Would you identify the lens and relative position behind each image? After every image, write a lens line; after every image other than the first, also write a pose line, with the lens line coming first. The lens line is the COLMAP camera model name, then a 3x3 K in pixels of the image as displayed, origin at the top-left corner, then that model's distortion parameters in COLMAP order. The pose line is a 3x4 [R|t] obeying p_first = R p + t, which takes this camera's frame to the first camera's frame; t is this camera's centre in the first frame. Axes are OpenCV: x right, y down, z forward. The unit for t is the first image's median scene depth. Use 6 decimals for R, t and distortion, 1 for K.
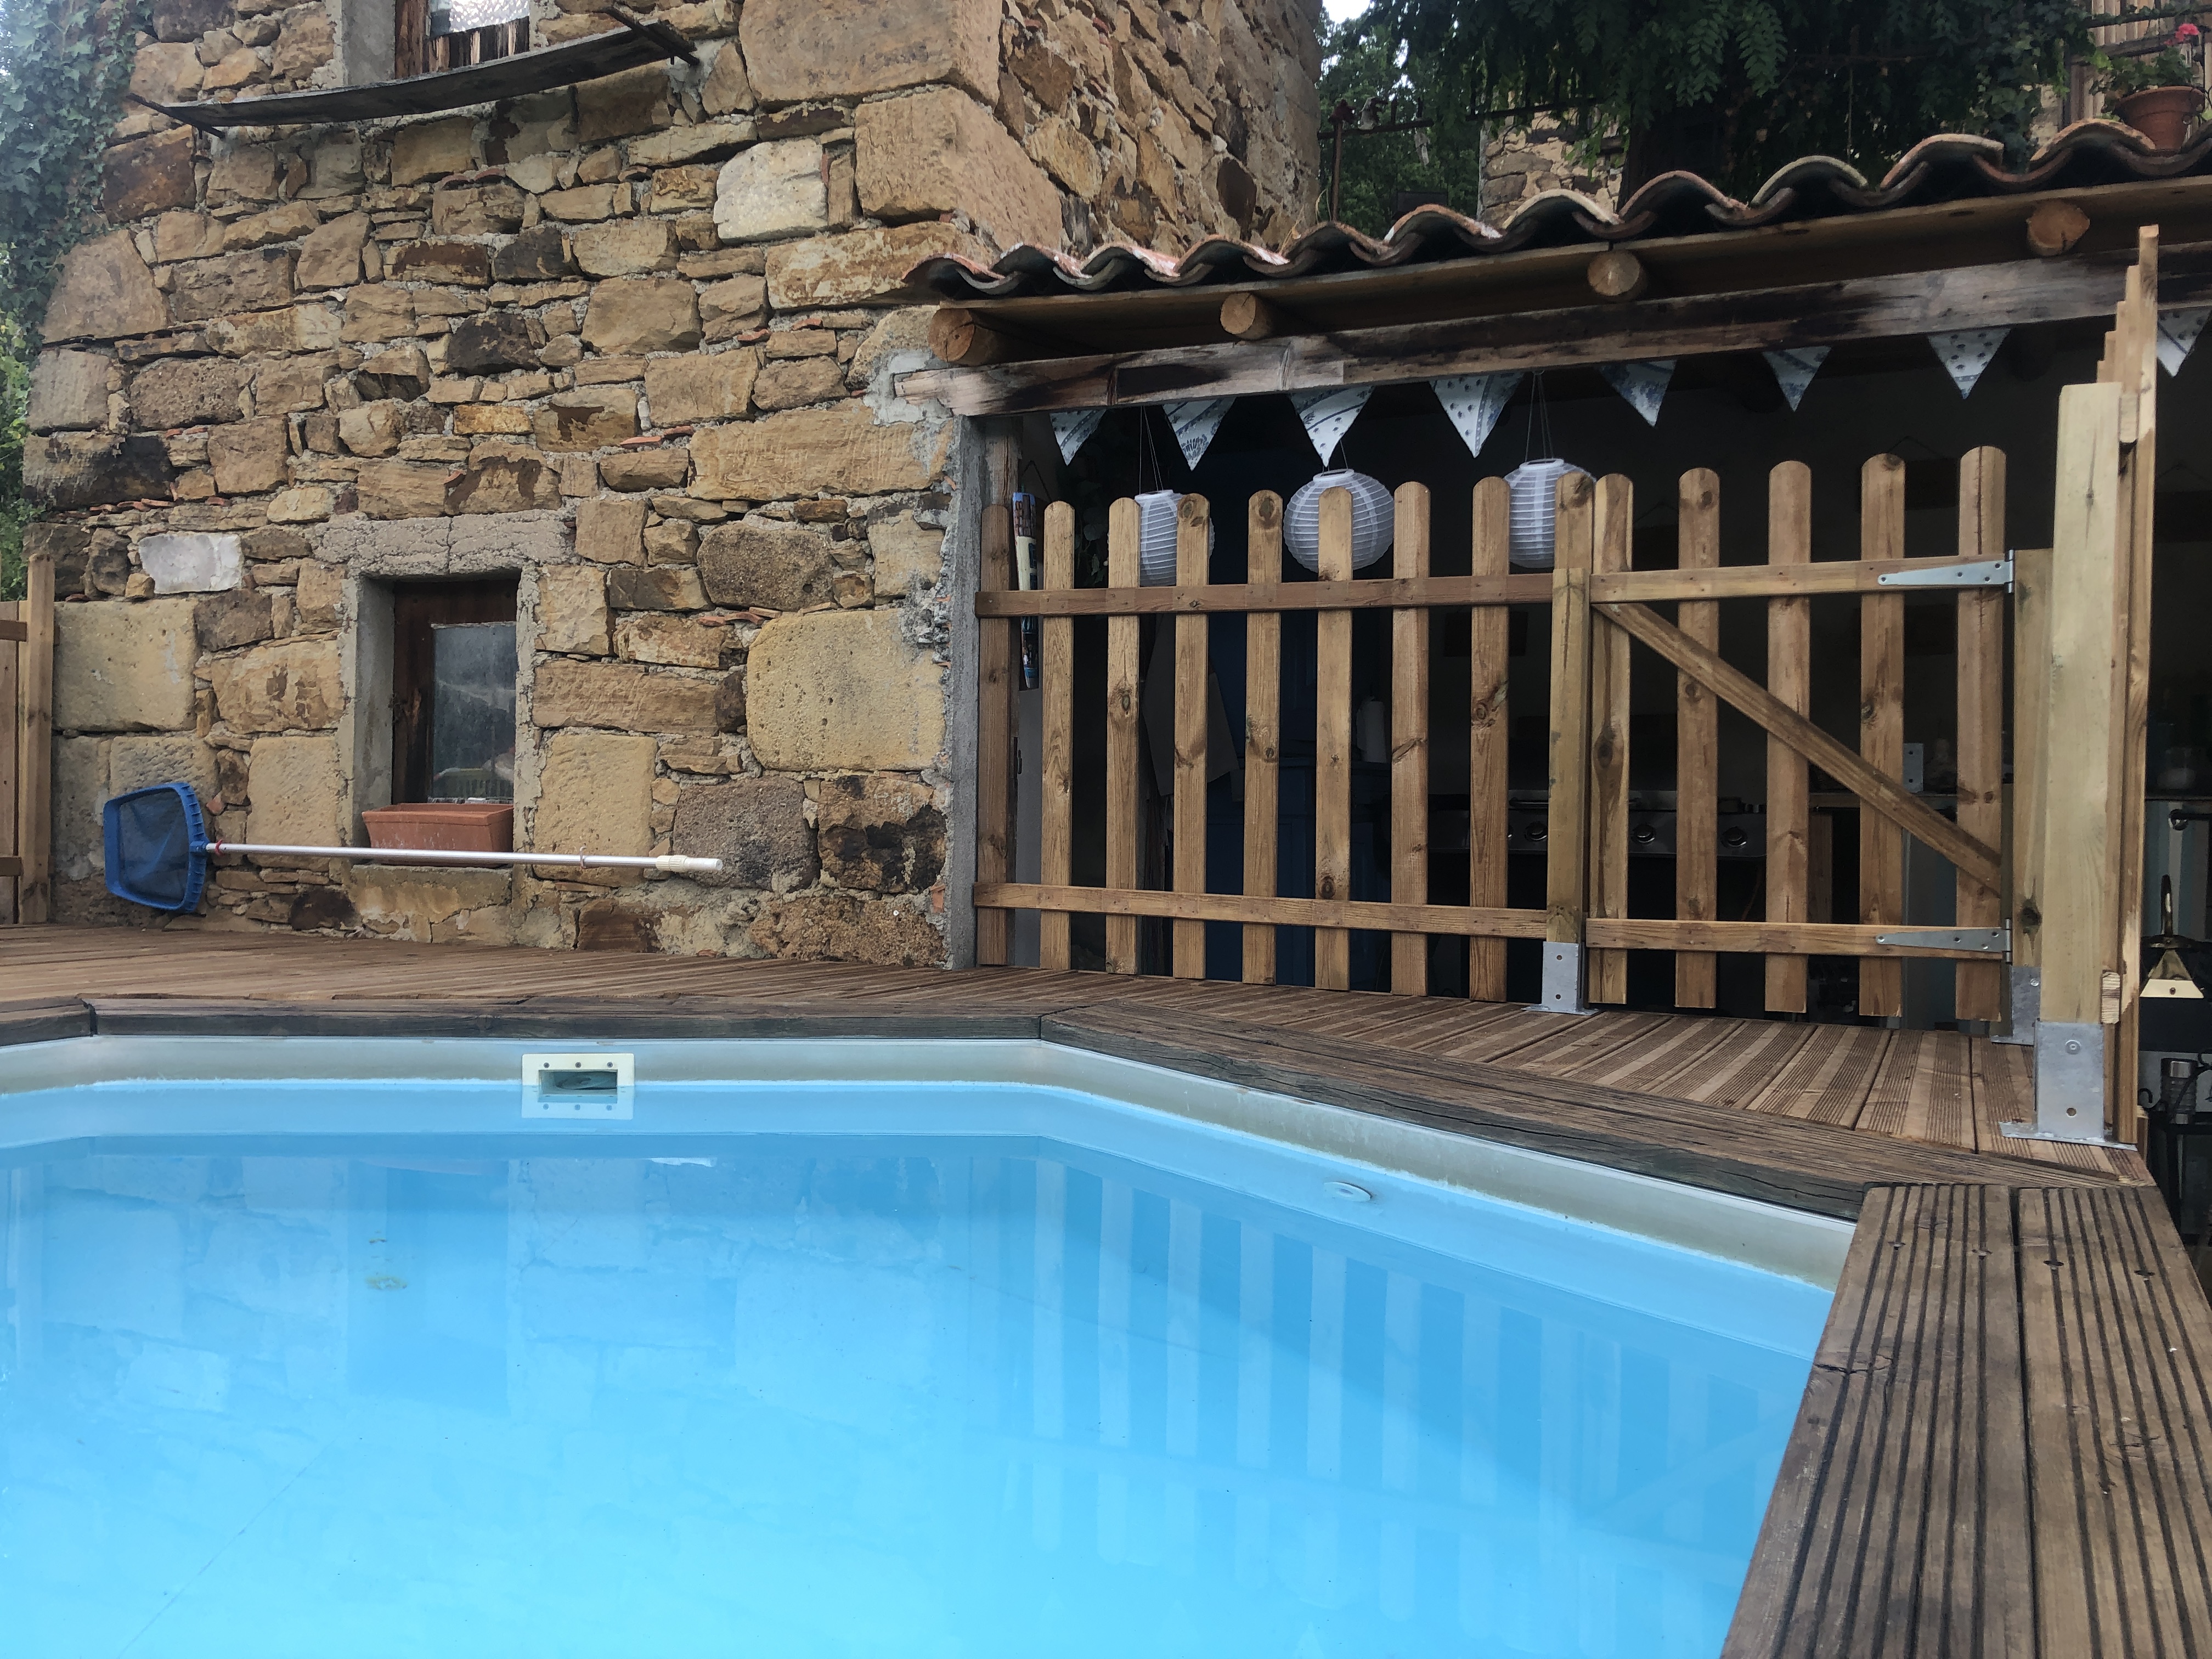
lens RADIAL K [[1791.7, 0, 1105.6], [0, 1791.7, 831.0], [0, 0, 1]] dist [0.041791, -0.039000]
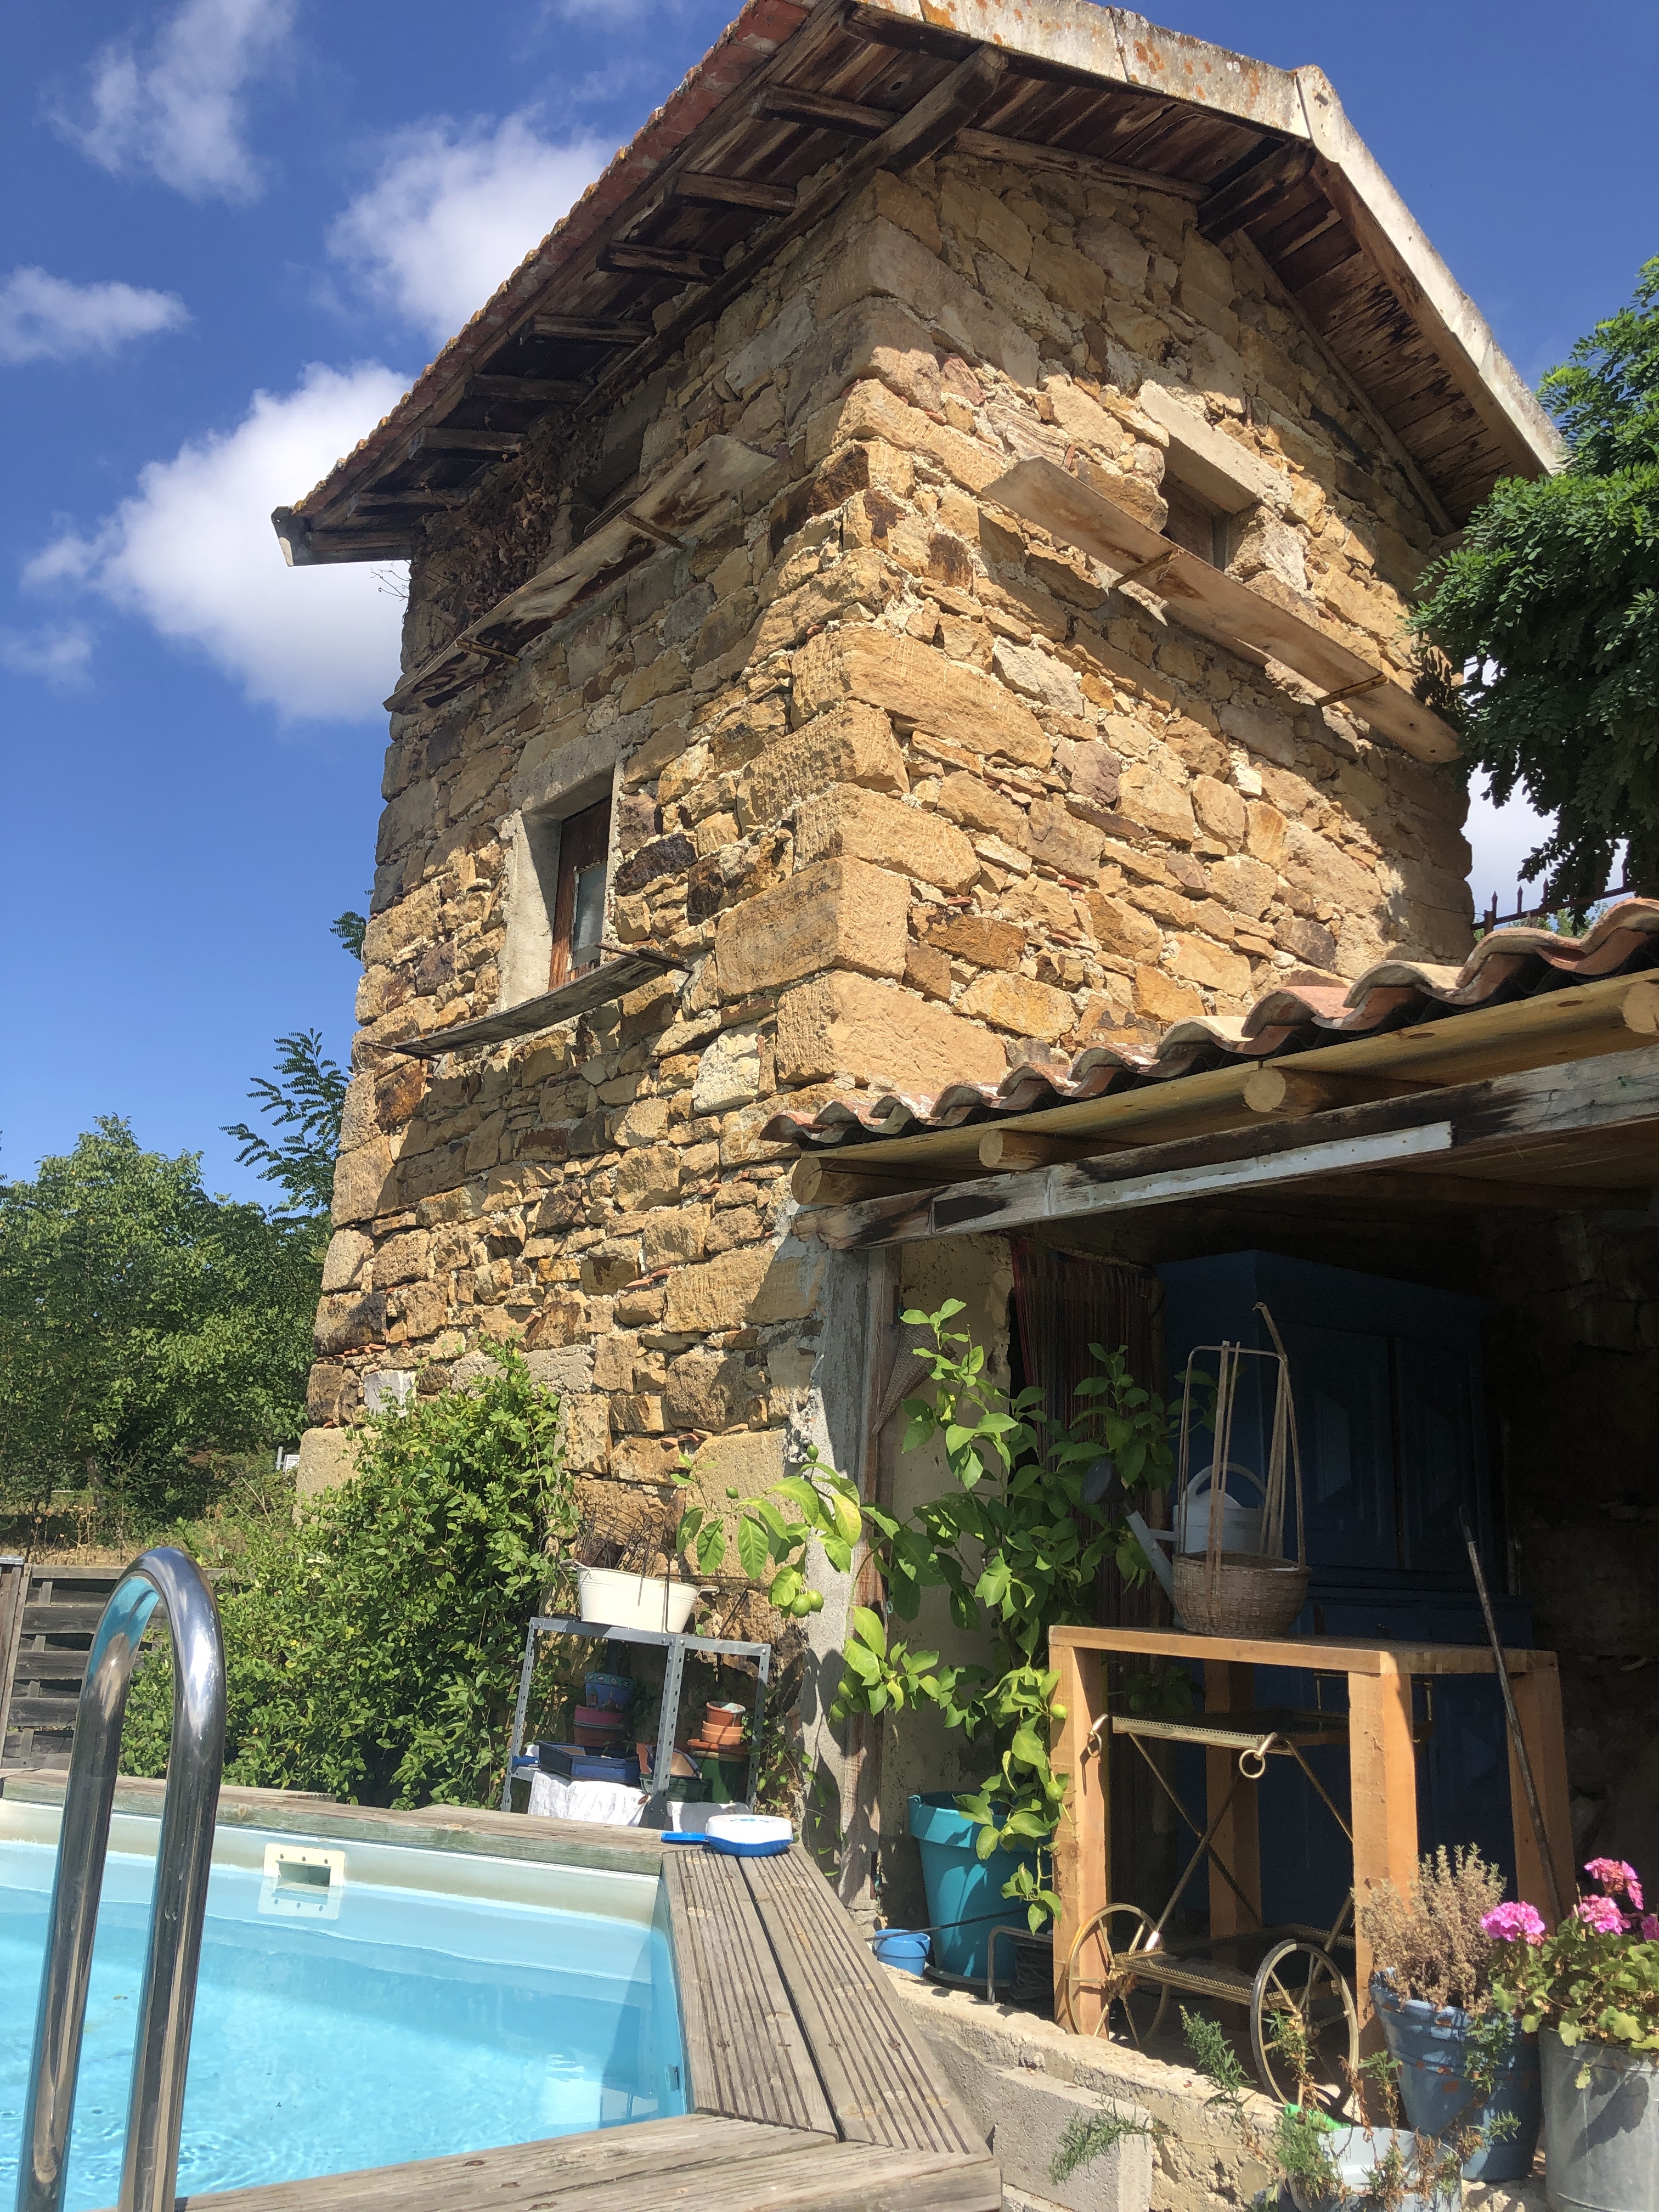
lens RADIAL K [[1791.7, 0, 825.5], [0, 1791.7, 1104.3], [0, 0, 1]] dist [0.041791, -0.039000]
pose [[0.899992, -0.091104, -0.426281, 0.358115], [-0.032347, 0.961262, -0.273733, -0.016970], [0.434705, 0.260146, 0.862181, 0.032080]]
